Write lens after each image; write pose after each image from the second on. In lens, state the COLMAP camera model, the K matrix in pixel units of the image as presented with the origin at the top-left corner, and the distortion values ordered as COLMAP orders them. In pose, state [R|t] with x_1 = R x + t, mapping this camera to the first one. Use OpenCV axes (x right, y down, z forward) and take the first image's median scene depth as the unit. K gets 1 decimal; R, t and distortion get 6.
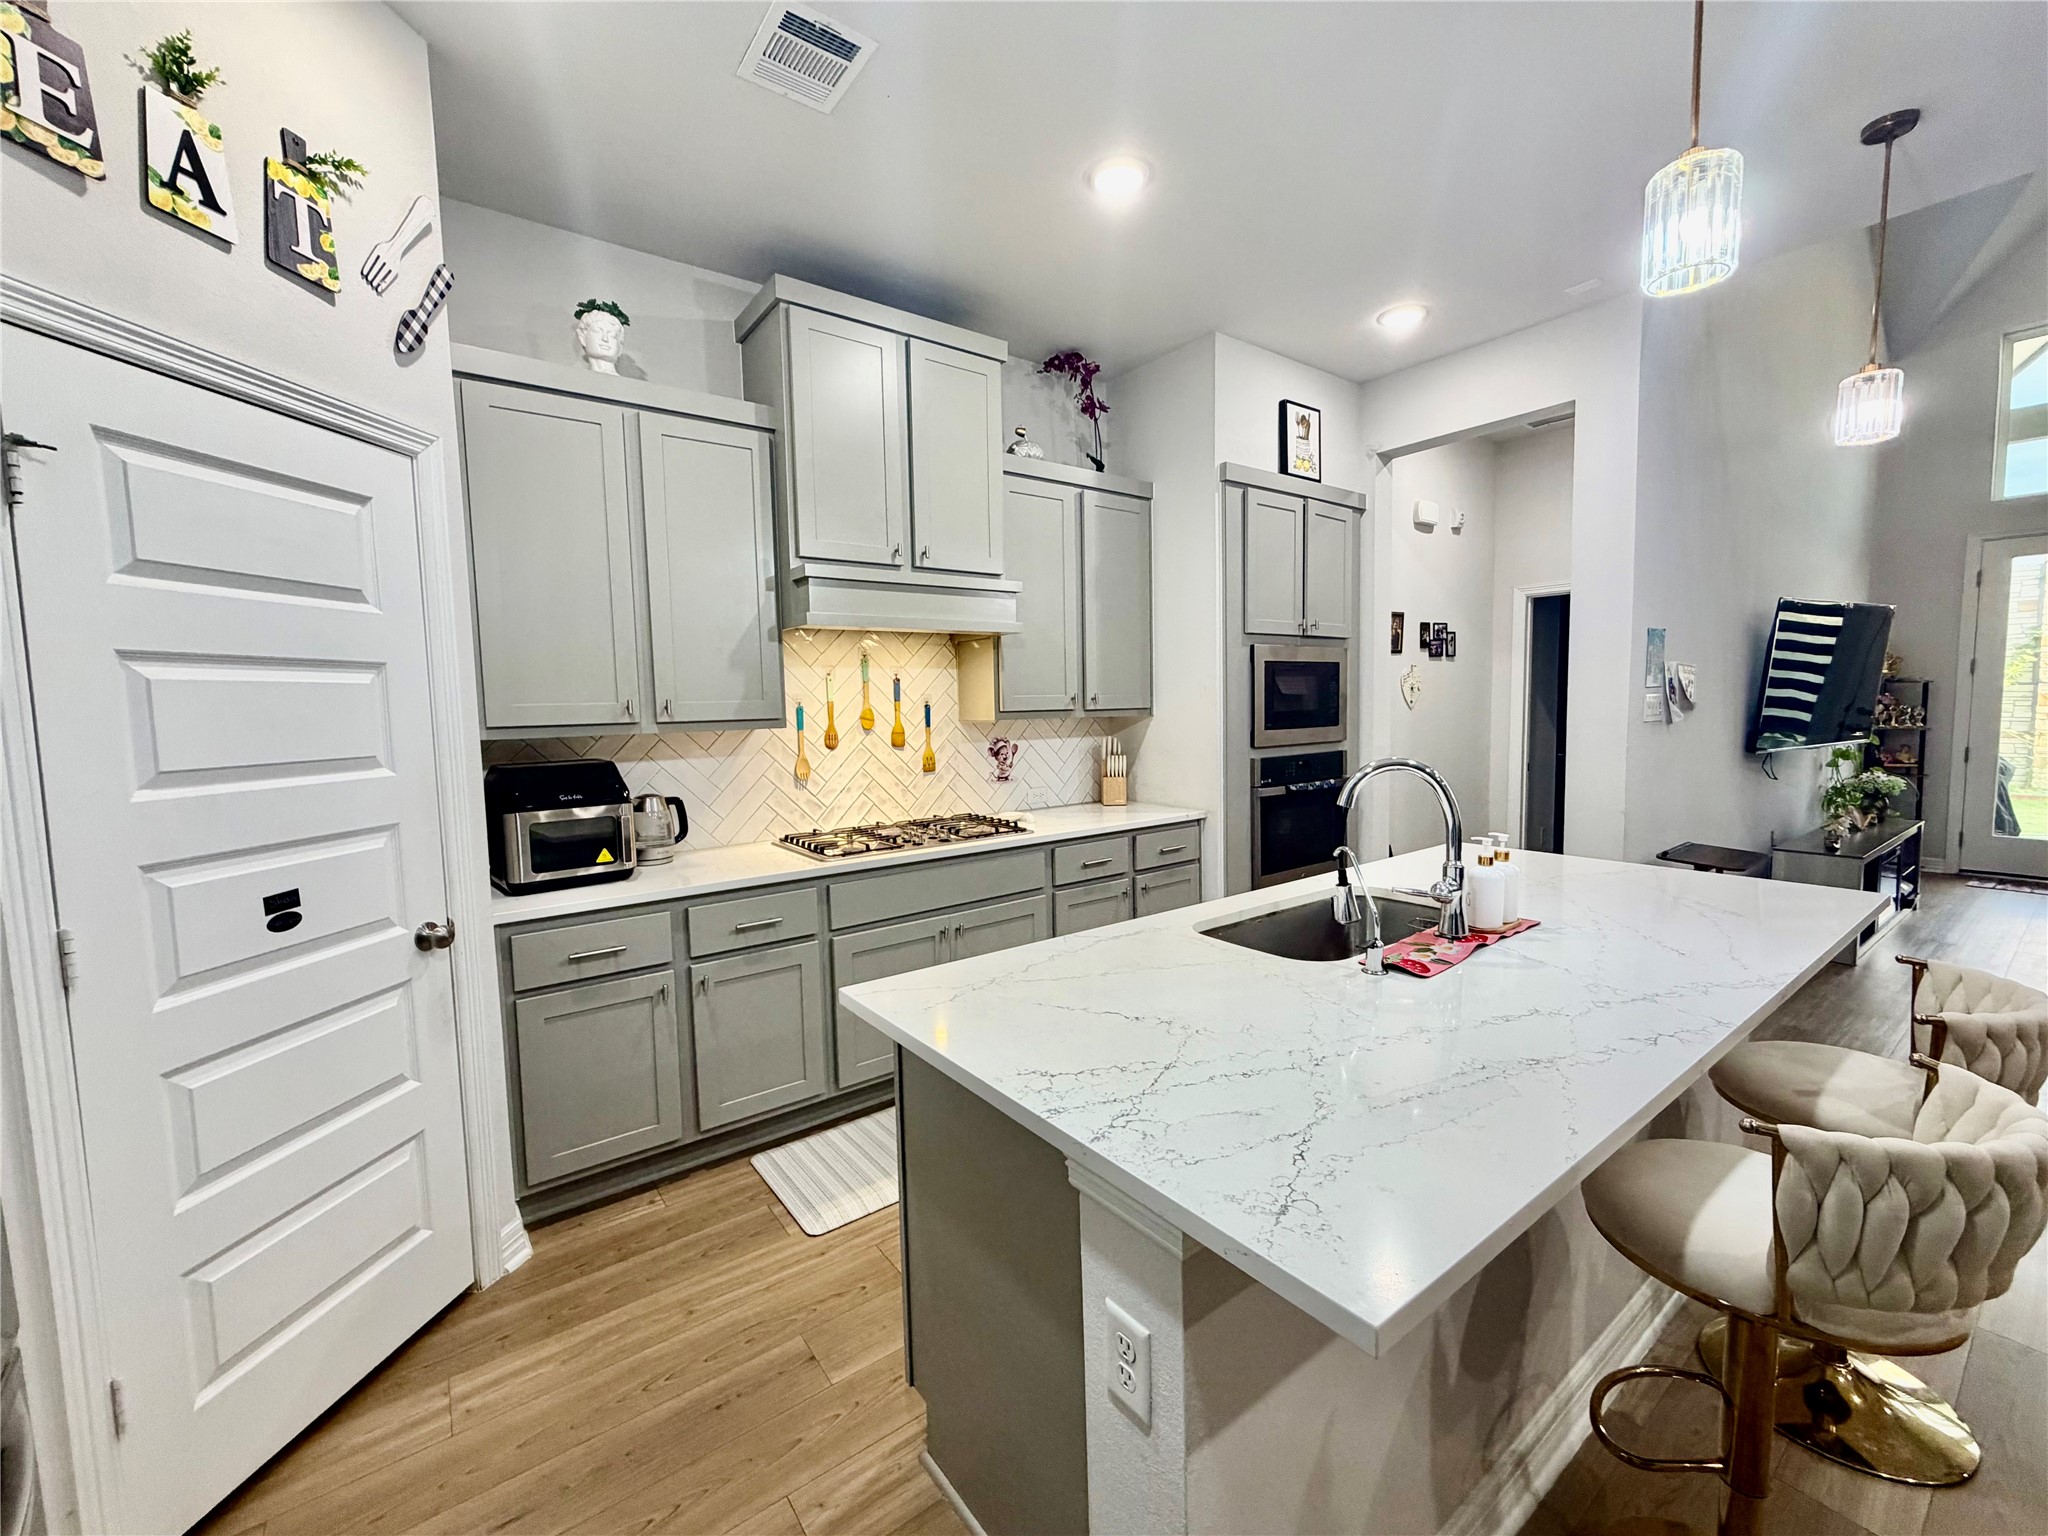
lens RADIAL K [[827.5, 0, 1021.4], [0, 827.5, 763.8], [0, 0, 1]] dist [0.001183, -0.000594]
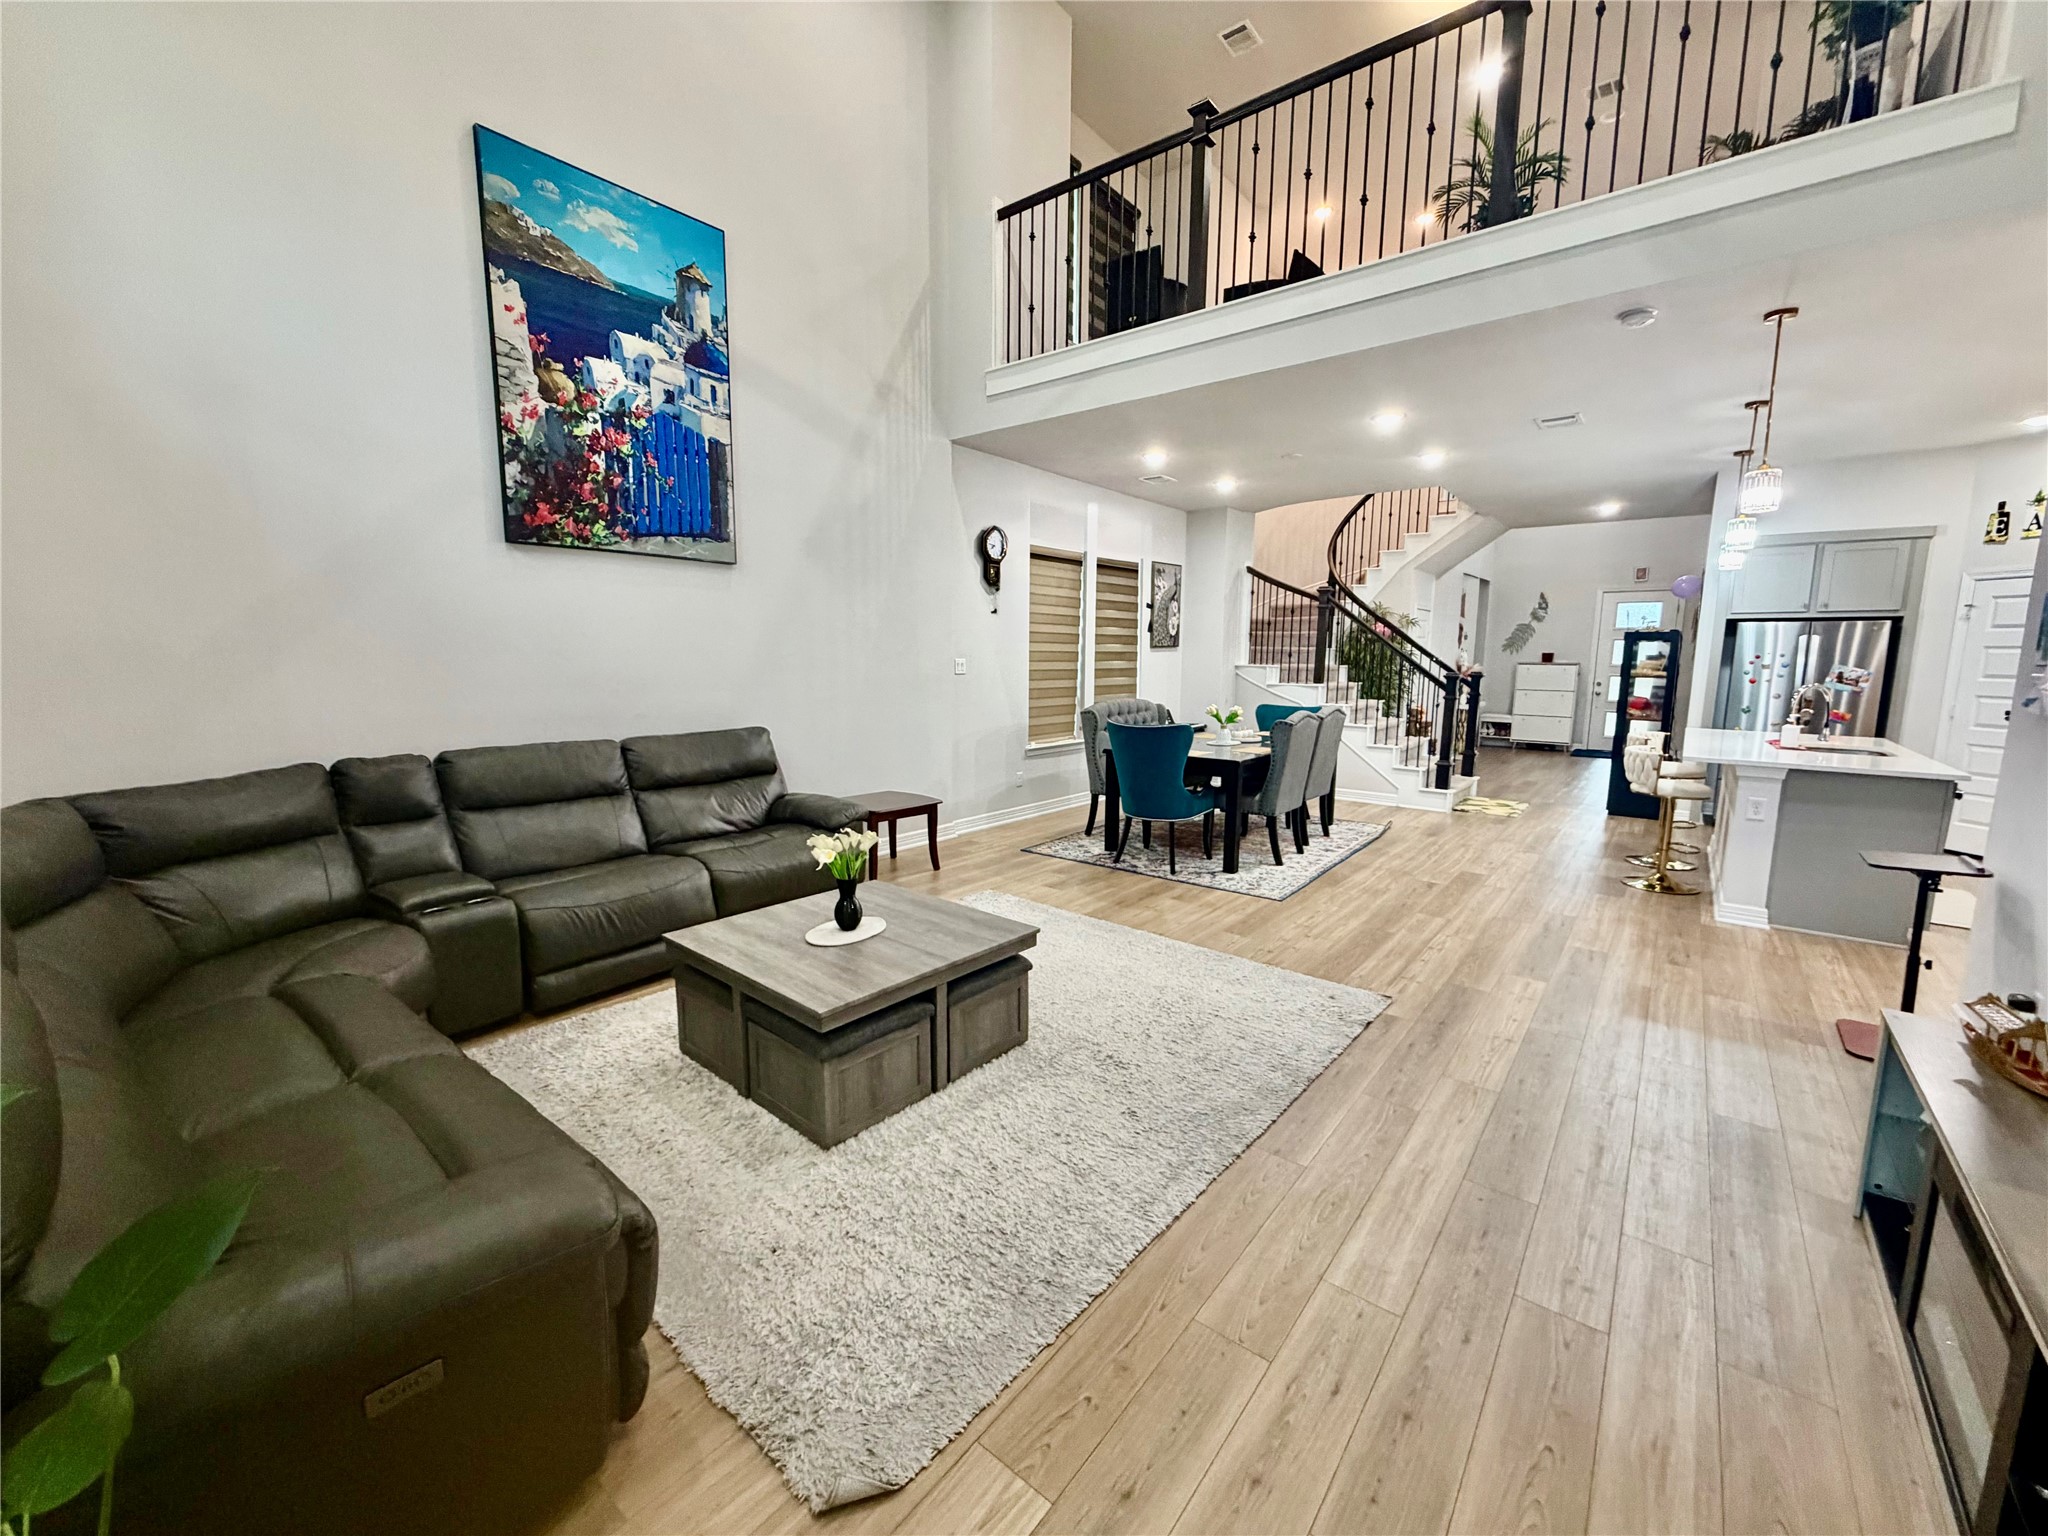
lens RADIAL K [[814.3, 0, 1016.8], [0, 814.3, 764.5], [0, 0, 1]] dist [-0.000271, 0.000030]
pose [[-0.970051, 0.047162, -0.238280, 2.036901], [-0.005462, 0.976487, 0.215509, -0.174646], [0.242841, 0.210356, -0.946984, 1.625000]]
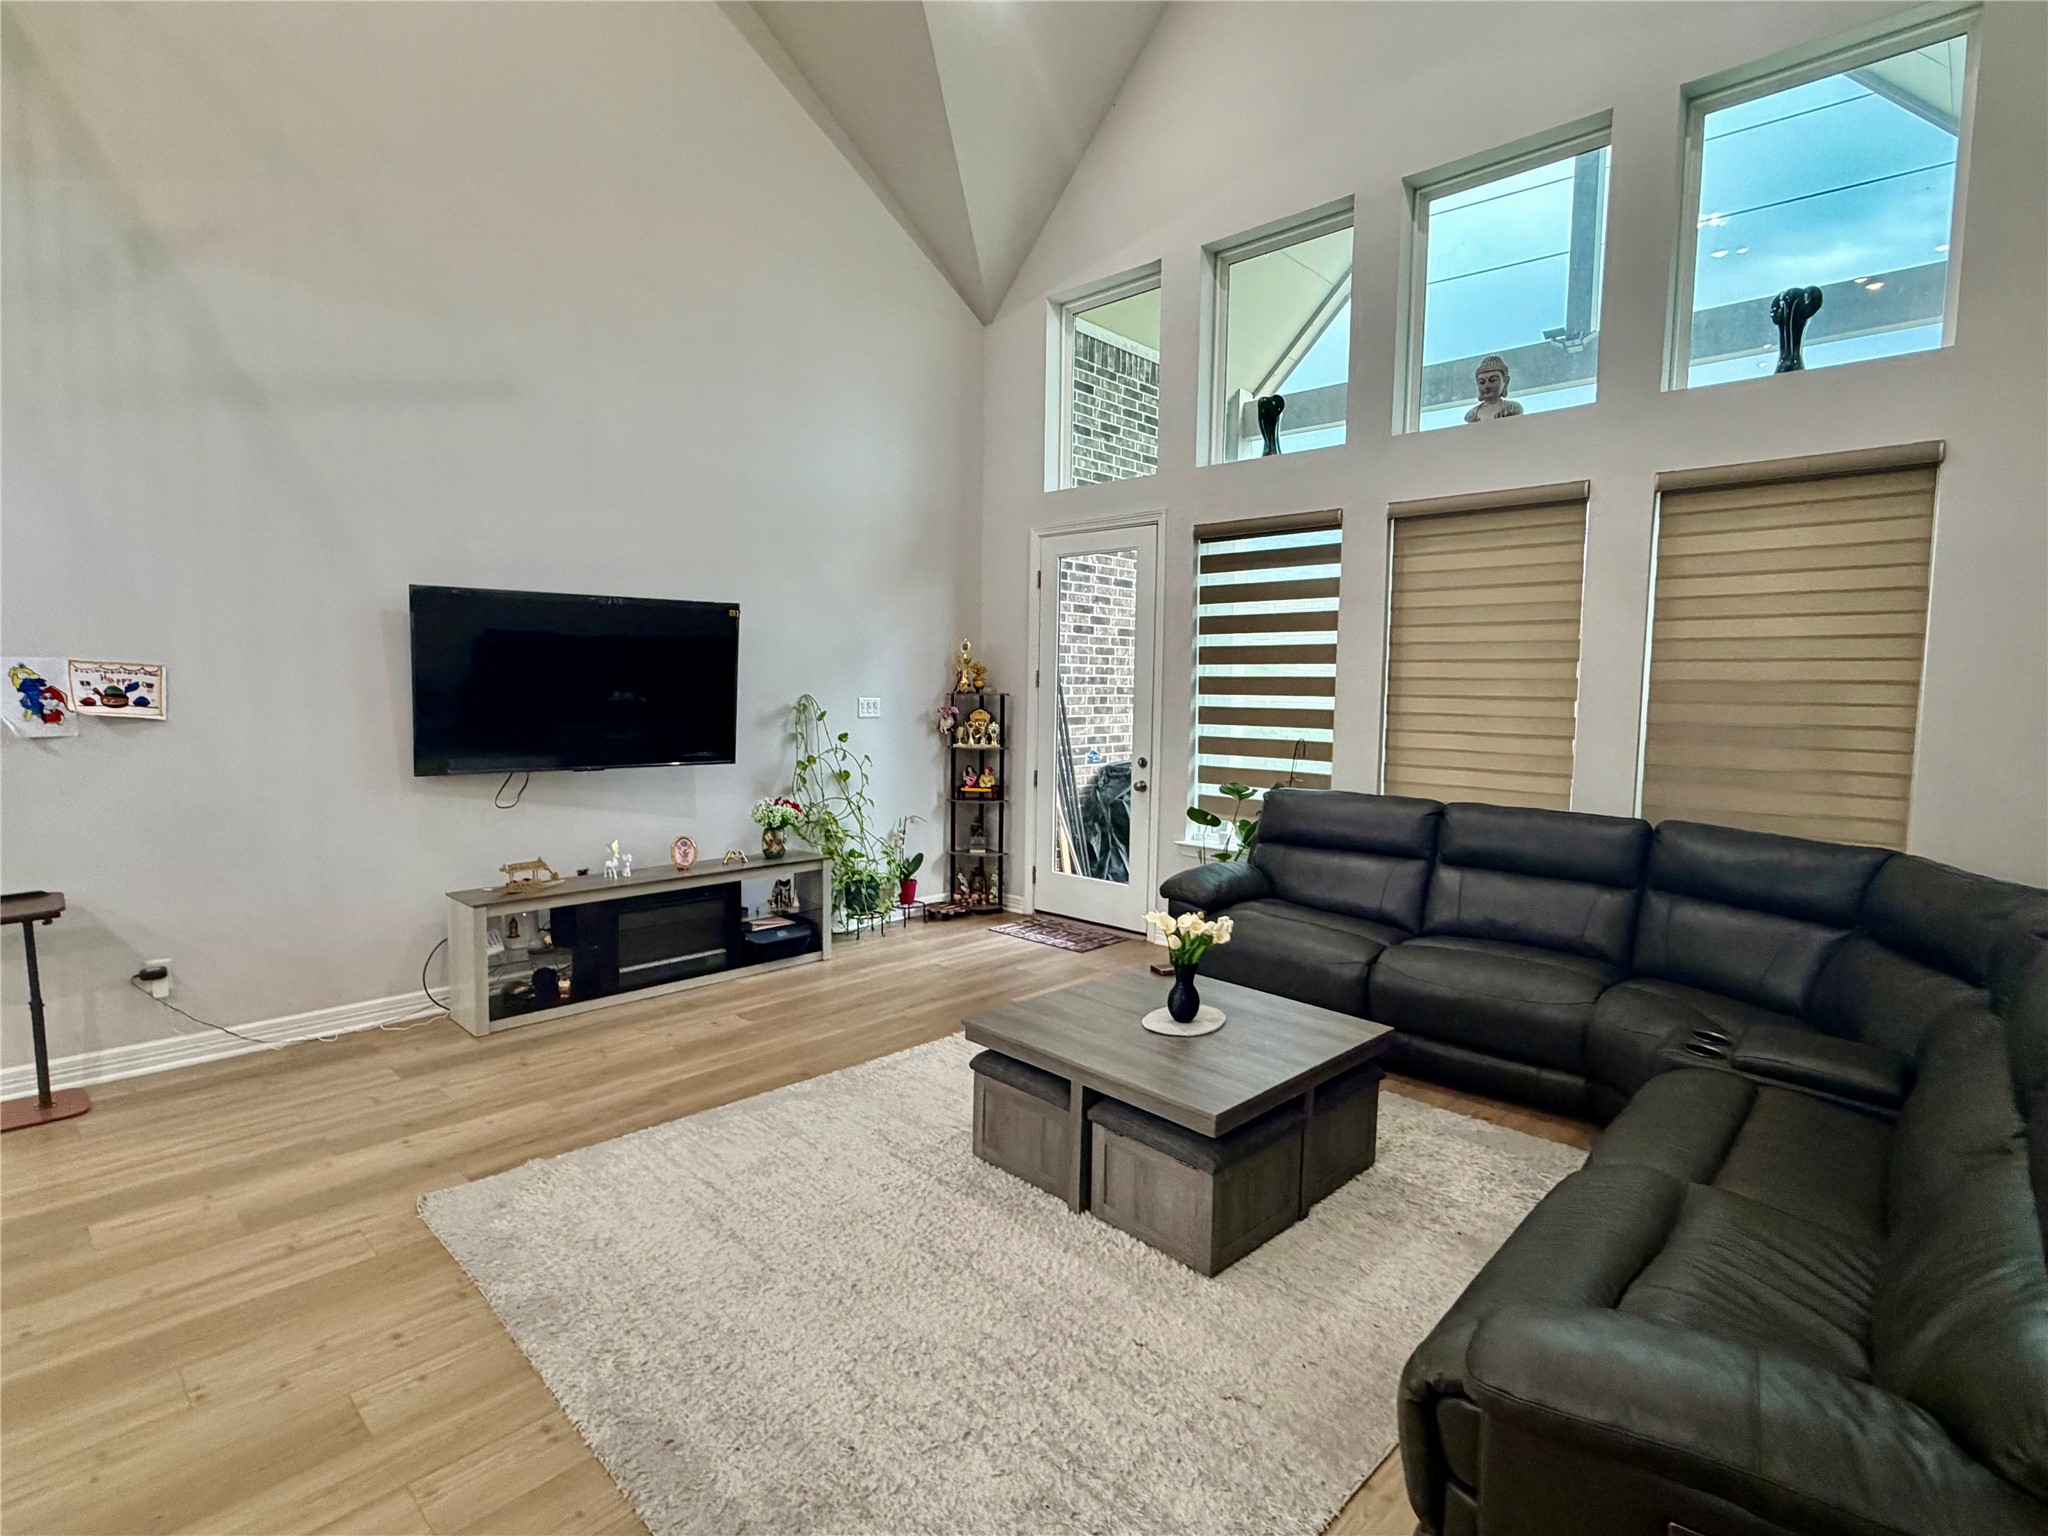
lens RADIAL K [[1015.1, 0, 1017.7], [0, 1015.1, 763.5], [0, 0, 1]] dist [0.003140, -0.001361]
pose [[0.985033, 0.021201, 0.171056, 1.695353], [-0.021565, 0.999767, 0.000272, -0.049758], [-0.171011, -0.003957, 0.985261, -0.105536]]
